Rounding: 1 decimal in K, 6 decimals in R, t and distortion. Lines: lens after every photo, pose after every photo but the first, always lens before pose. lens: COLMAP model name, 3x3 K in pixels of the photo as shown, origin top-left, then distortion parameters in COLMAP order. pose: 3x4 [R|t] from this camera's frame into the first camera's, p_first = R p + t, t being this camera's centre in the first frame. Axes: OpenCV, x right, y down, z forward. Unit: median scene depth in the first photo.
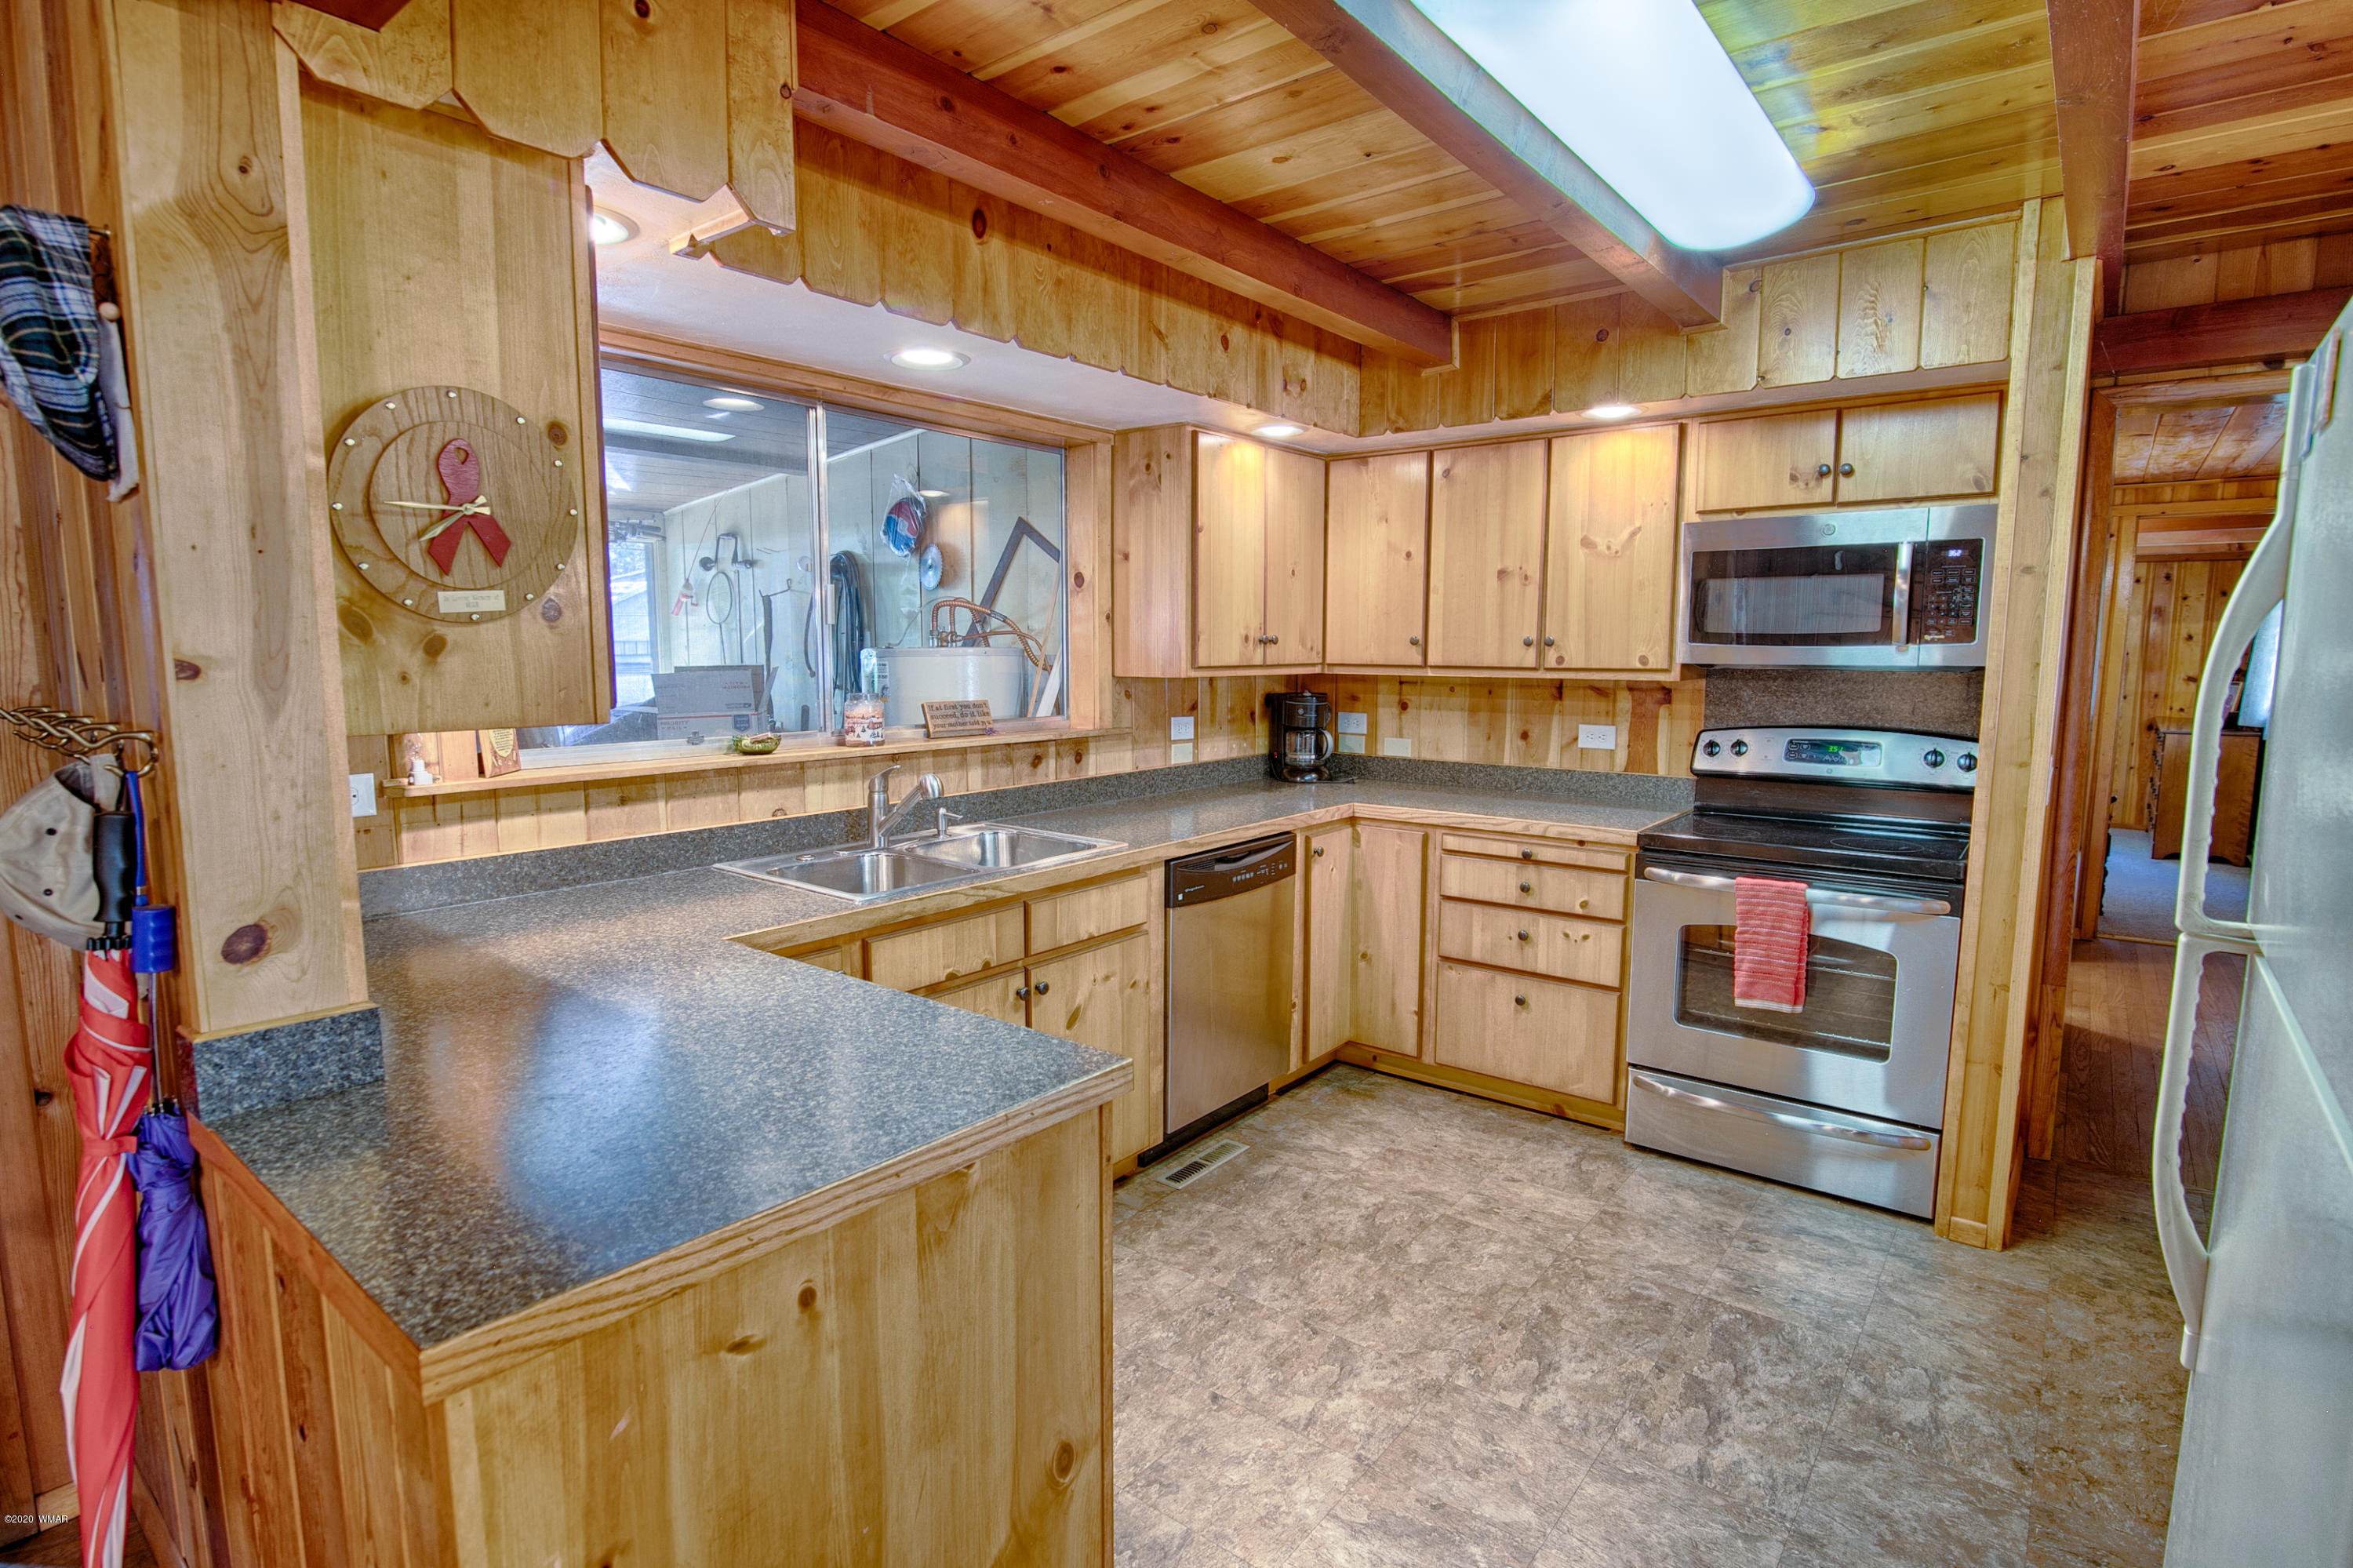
lens RADIAL K [[1159.2, 0, 1182.4], [0, 1159.2, 783.4], [0, 0, 1]] dist [-0.015828, 0.000260]
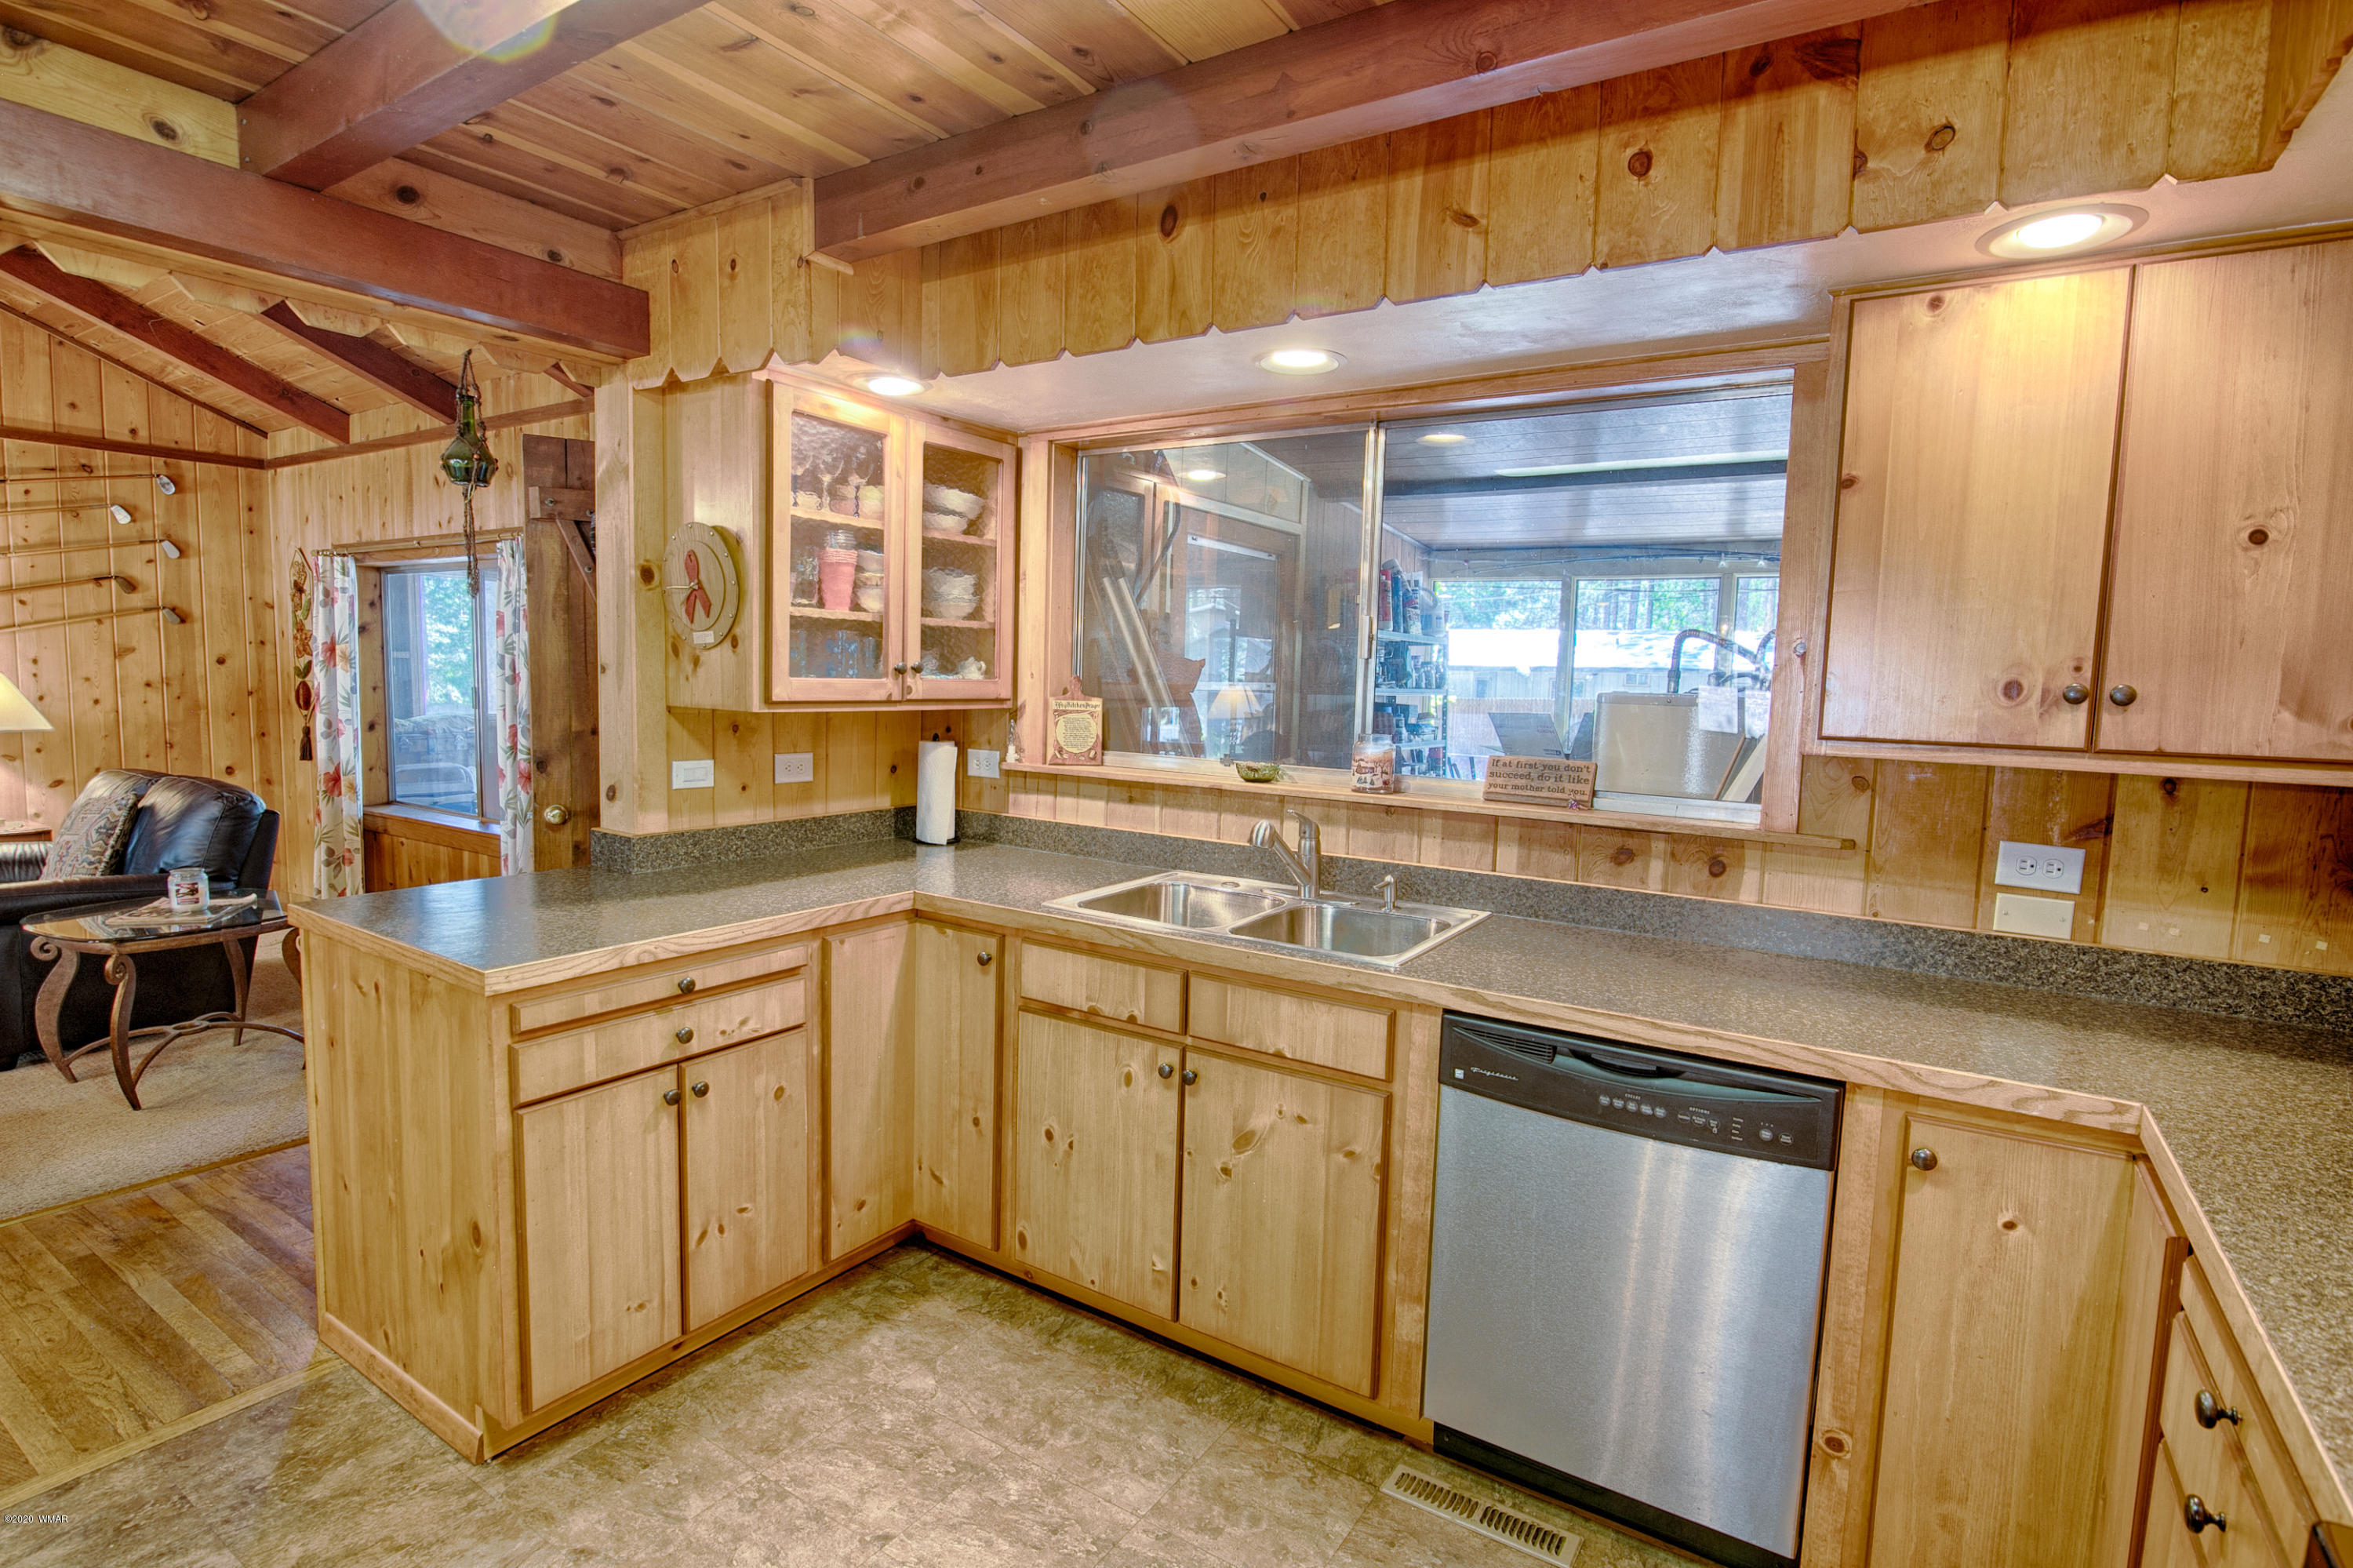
lens RADIAL K [[1159.2, 0, 1177.9], [0, 1159.2, 786.1], [0, 0, 1]] dist [-0.015828, 0.000260]
pose [[0.085206, 0.099716, -0.991361, 0.655482], [-0.147792, 0.985238, 0.086398, -0.100184], [0.985341, 0.139153, 0.098685, 0.816073]]
